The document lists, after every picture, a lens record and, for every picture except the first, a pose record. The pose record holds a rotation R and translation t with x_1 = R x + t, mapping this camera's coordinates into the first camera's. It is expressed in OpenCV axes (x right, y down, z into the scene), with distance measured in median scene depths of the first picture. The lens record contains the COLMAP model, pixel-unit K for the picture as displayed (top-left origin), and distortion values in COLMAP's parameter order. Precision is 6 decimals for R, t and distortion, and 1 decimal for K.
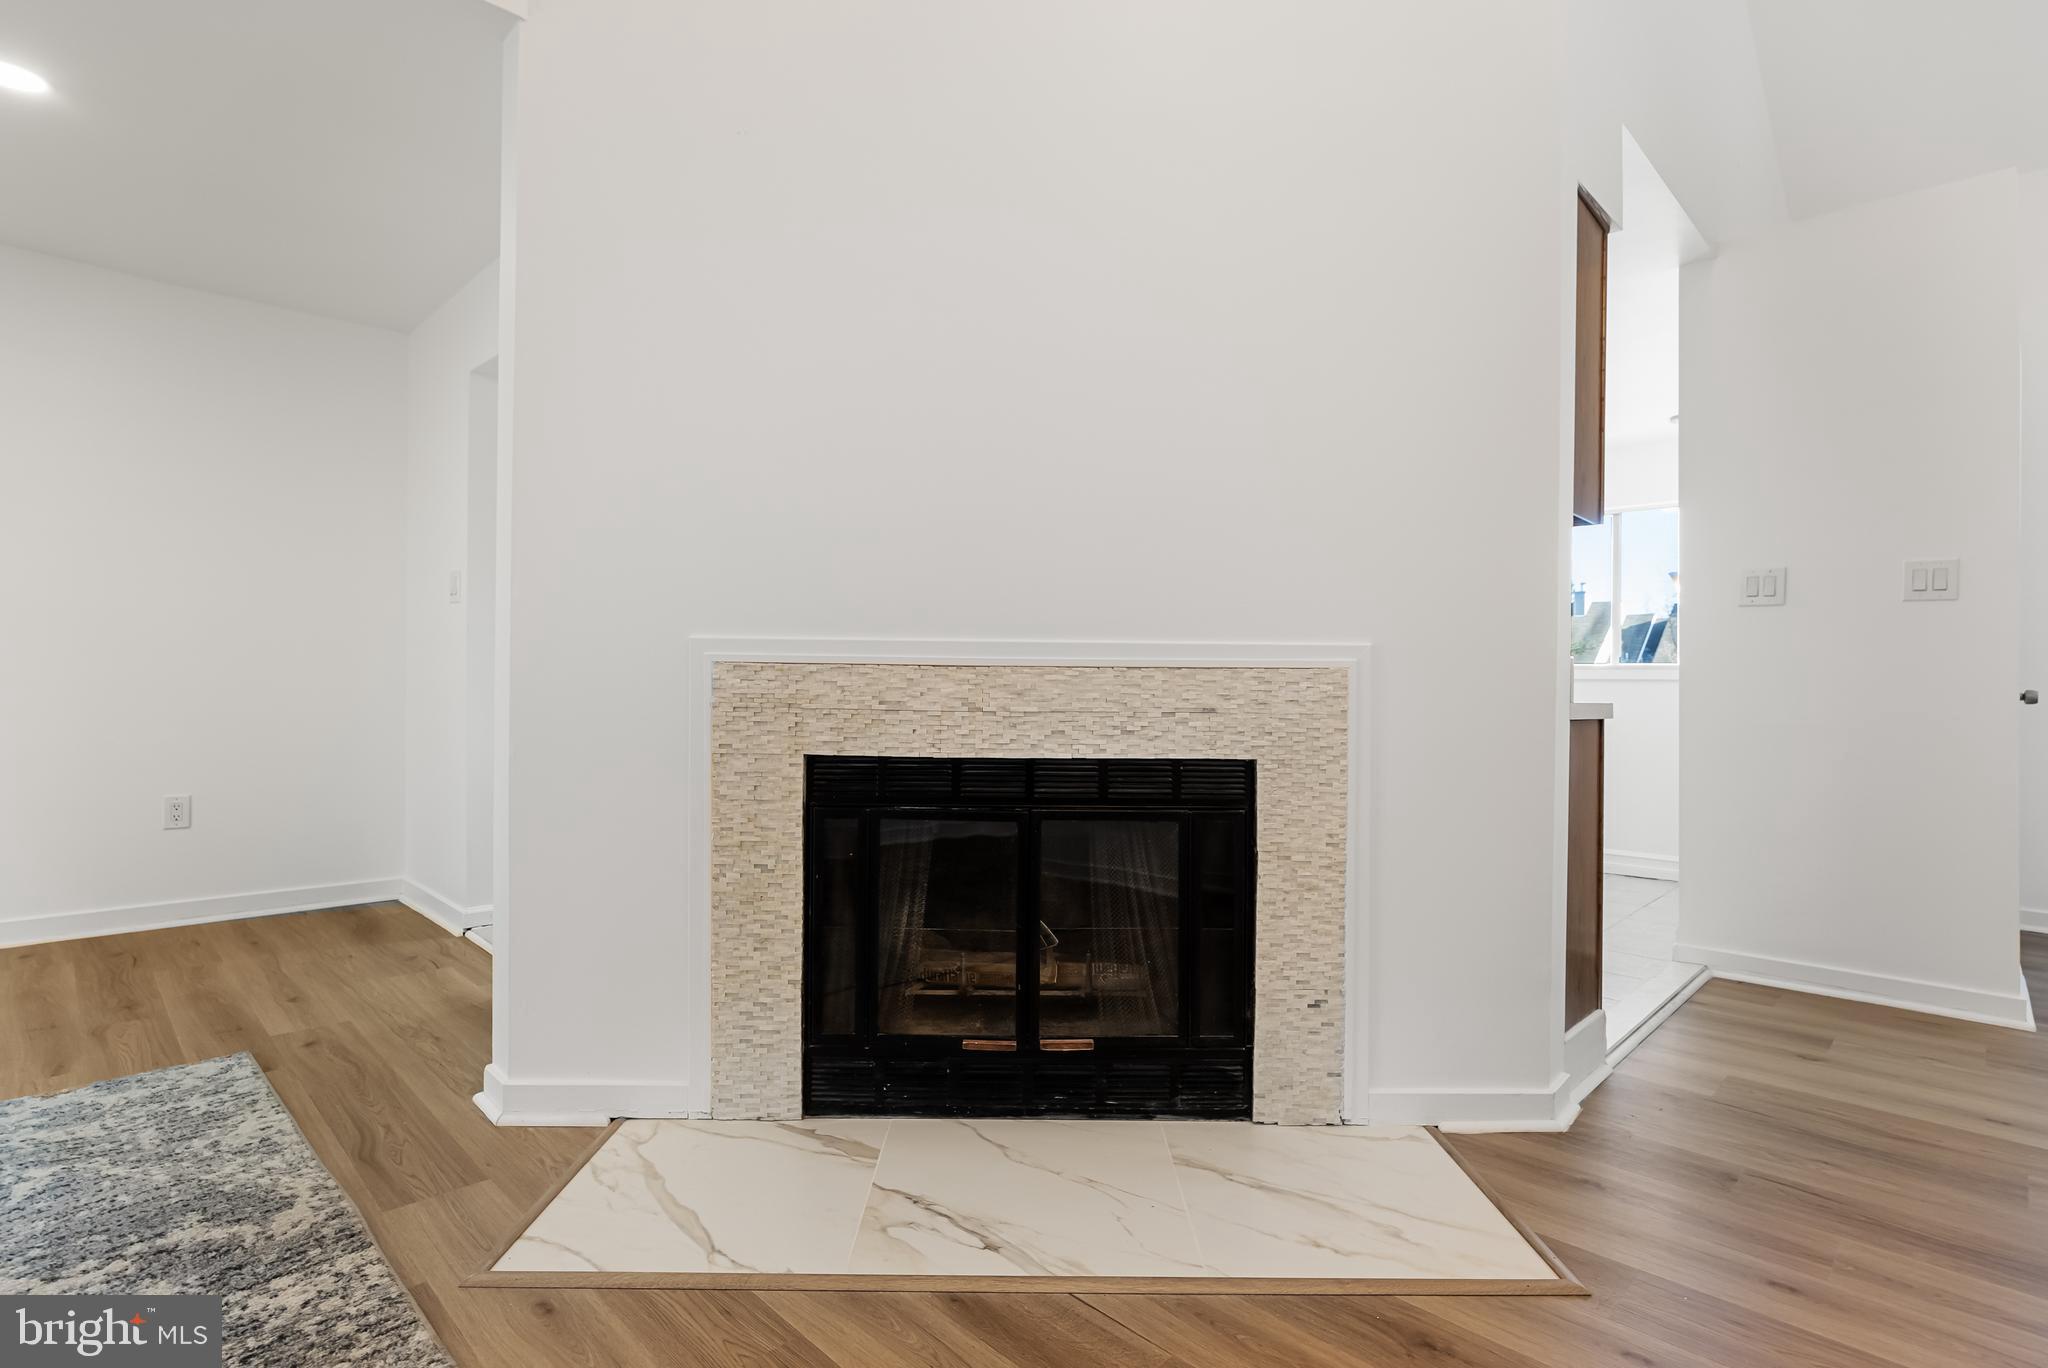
lens RADIAL K [[996.0, 0, 1014.7], [0, 996.0, 697.1], [0, 0, 1]] dist [-0.006273, -0.000080]
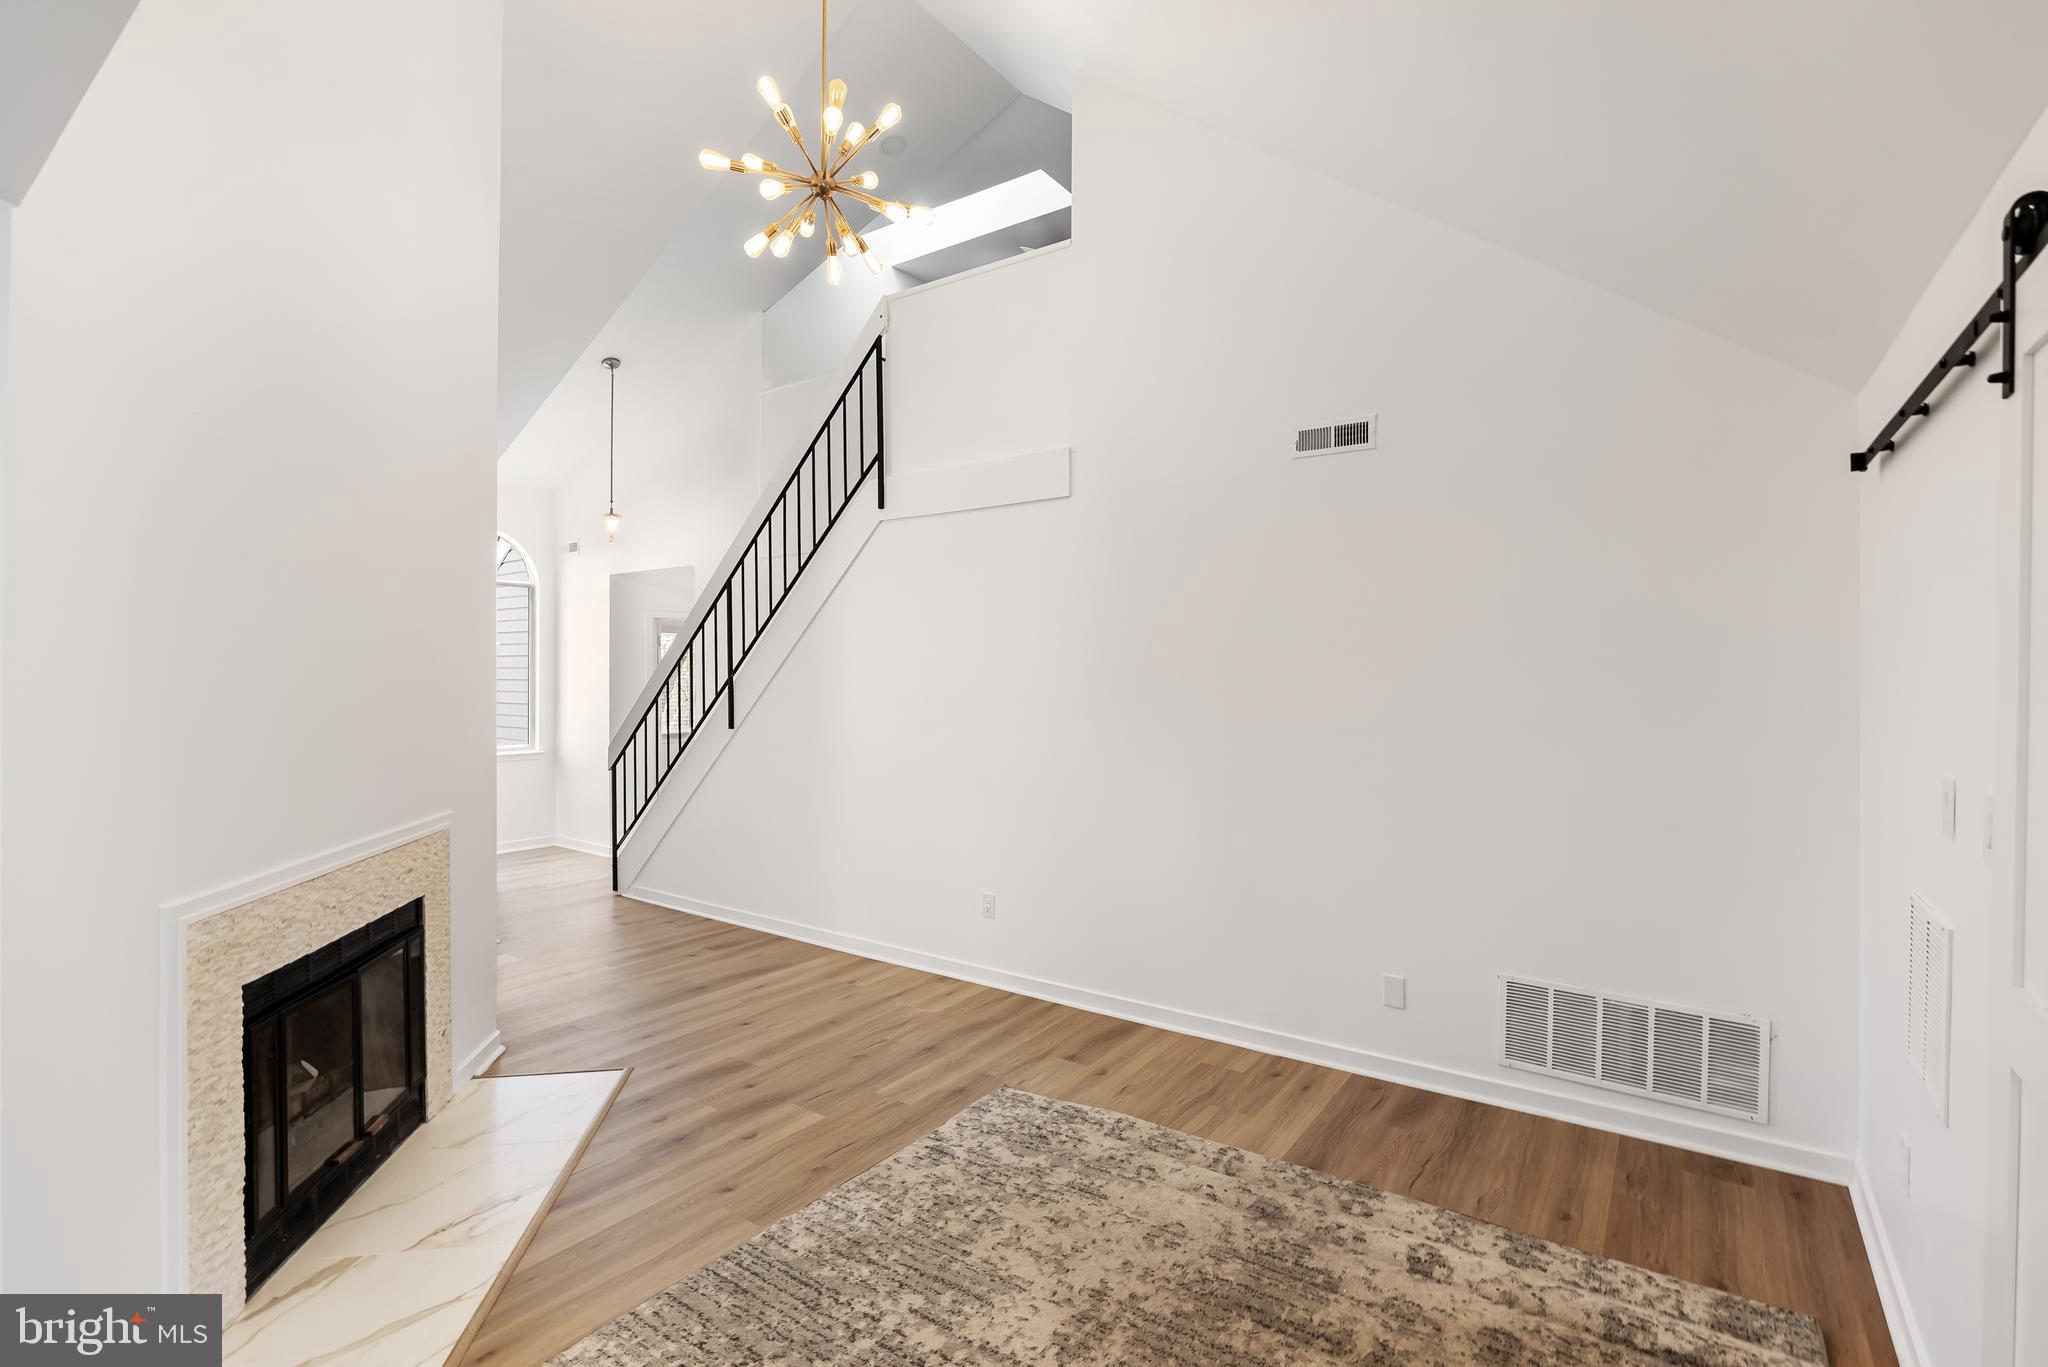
lens RADIAL K [[941.6, 0, 1024.6], [0, 941.6, 684.6], [0, 0, 1]] dist [0.000200, -0.000110]
pose [[-0.167922, -0.016855, 0.985656, -1.284837], [0.004468, 0.999831, 0.017859, -0.272734], [-0.985790, 0.007403, -0.167819, 0.276869]]
